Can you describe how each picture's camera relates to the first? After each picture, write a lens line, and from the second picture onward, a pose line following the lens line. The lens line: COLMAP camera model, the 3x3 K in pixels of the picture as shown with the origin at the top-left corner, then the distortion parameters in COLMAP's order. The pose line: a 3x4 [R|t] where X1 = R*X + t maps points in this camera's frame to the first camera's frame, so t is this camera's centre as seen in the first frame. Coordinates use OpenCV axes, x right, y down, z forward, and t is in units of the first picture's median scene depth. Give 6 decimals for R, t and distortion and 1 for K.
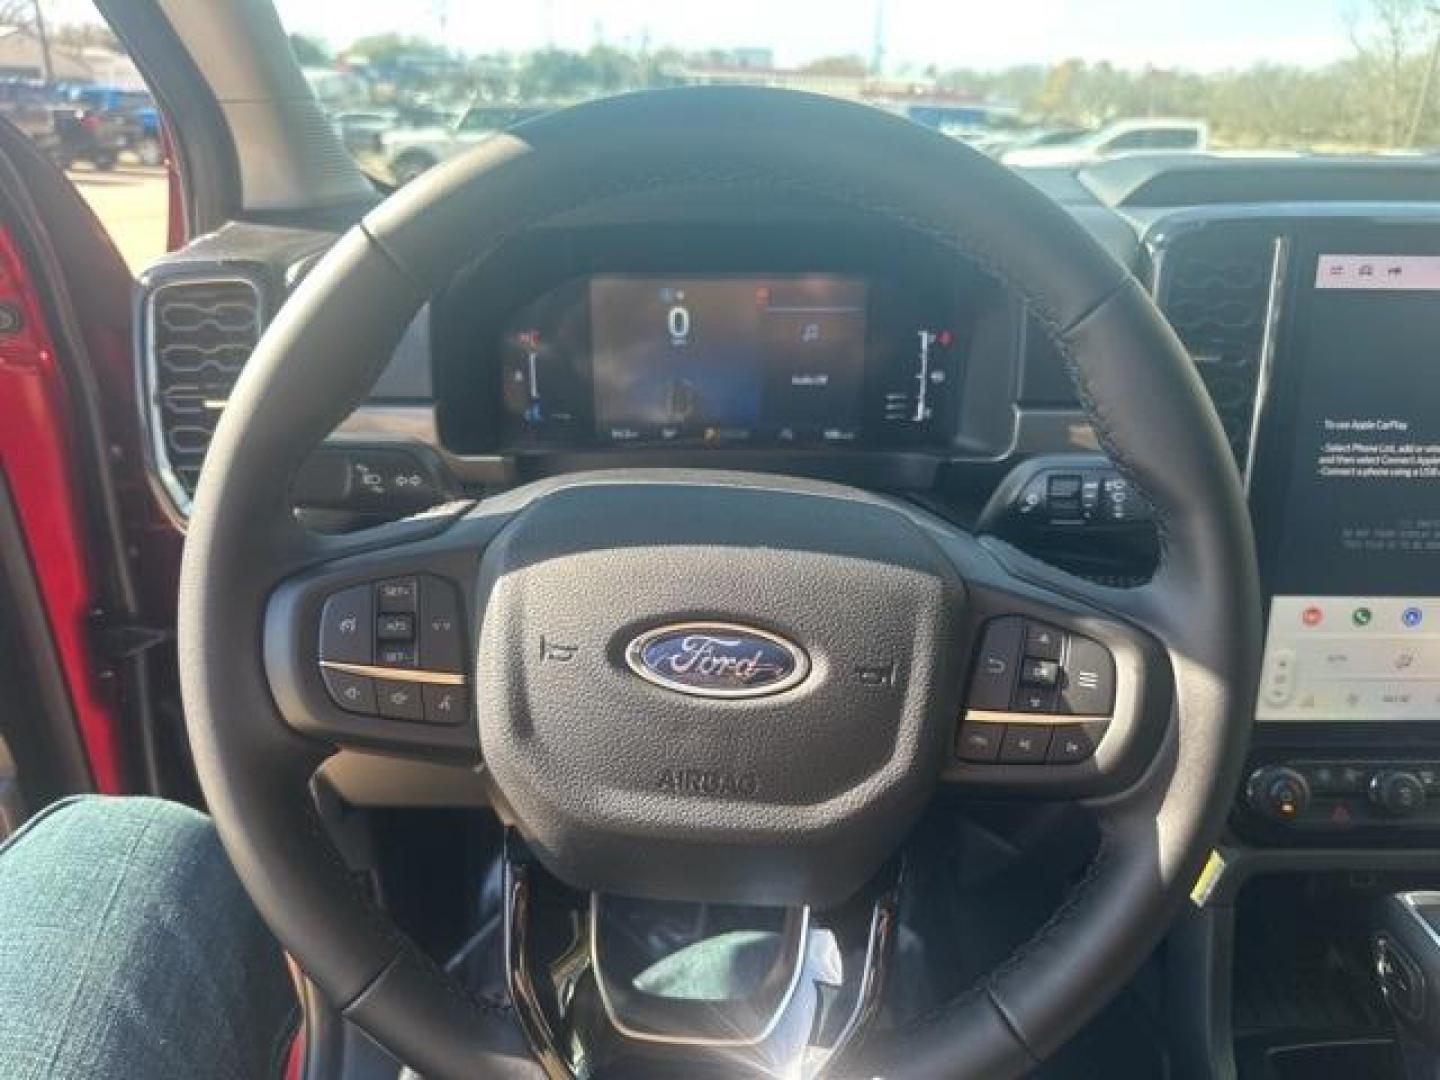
lens RADIAL K [[1033.3, 0, 711.4], [0, 1033.3, 531.2], [0, 0, 1]] dist [0.161992, -0.212630]
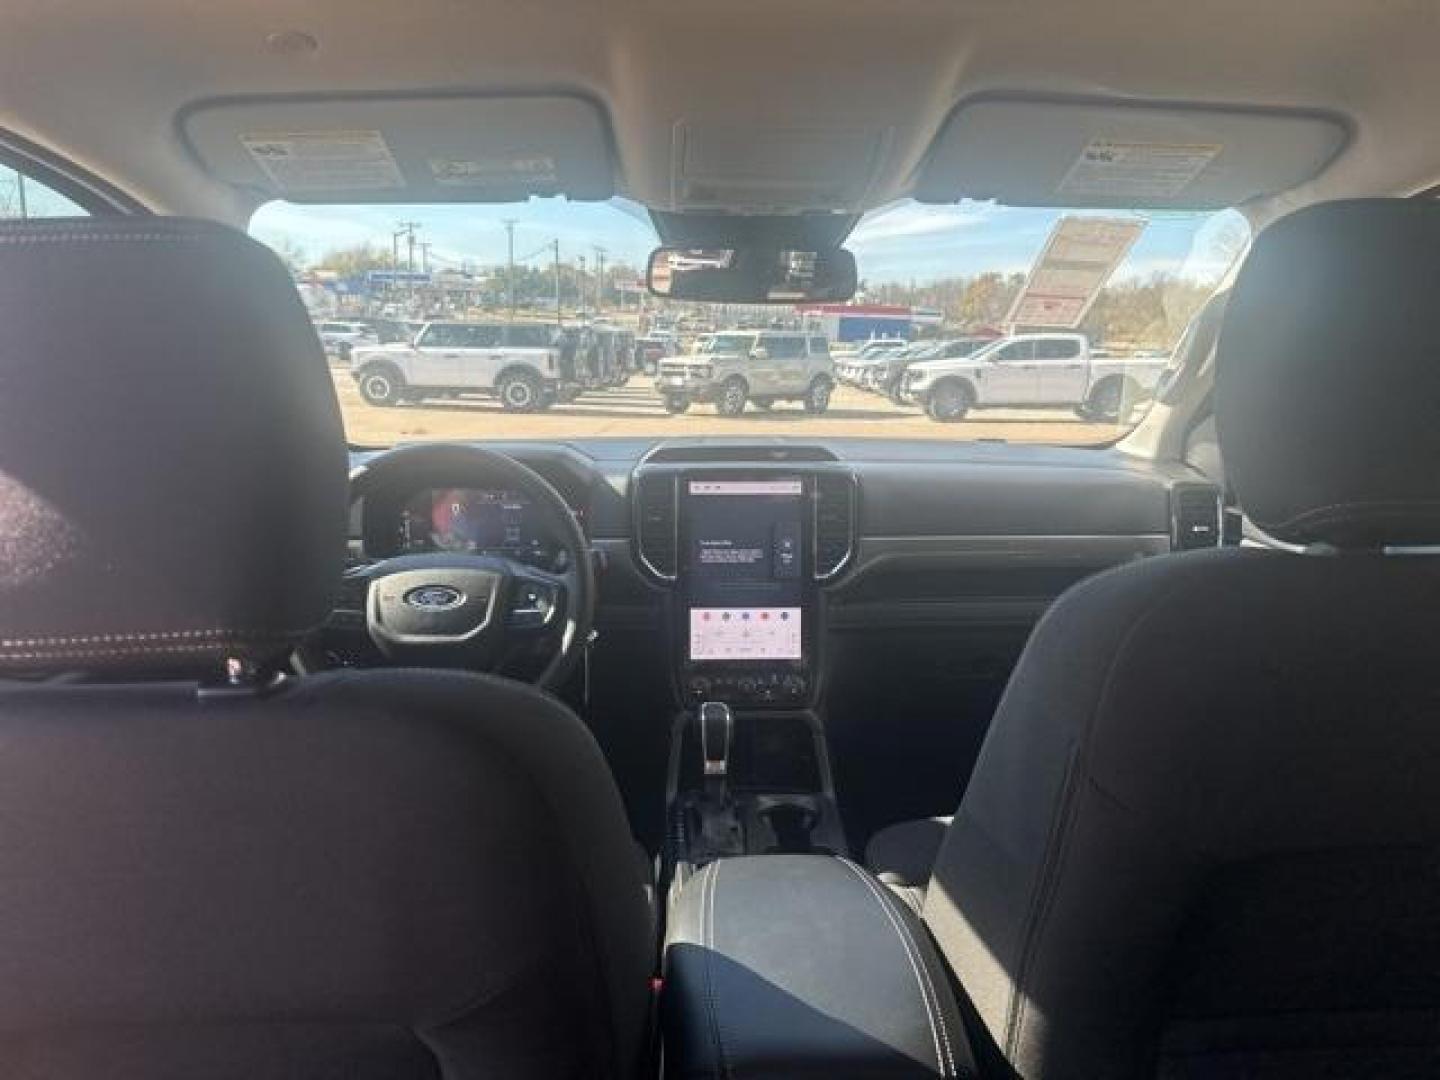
lens RADIAL K [[1033.3, 0, 711.4], [0, 1033.3, 531.2], [0, 0, 1]] dist [0.161992, -0.212630]
pose [[0.999035, -0.013507, 0.041786, 0.460337], [0.020633, 0.984330, -0.175123, 0.309730], [-0.038766, 0.175816, 0.983660, -1.487752]]
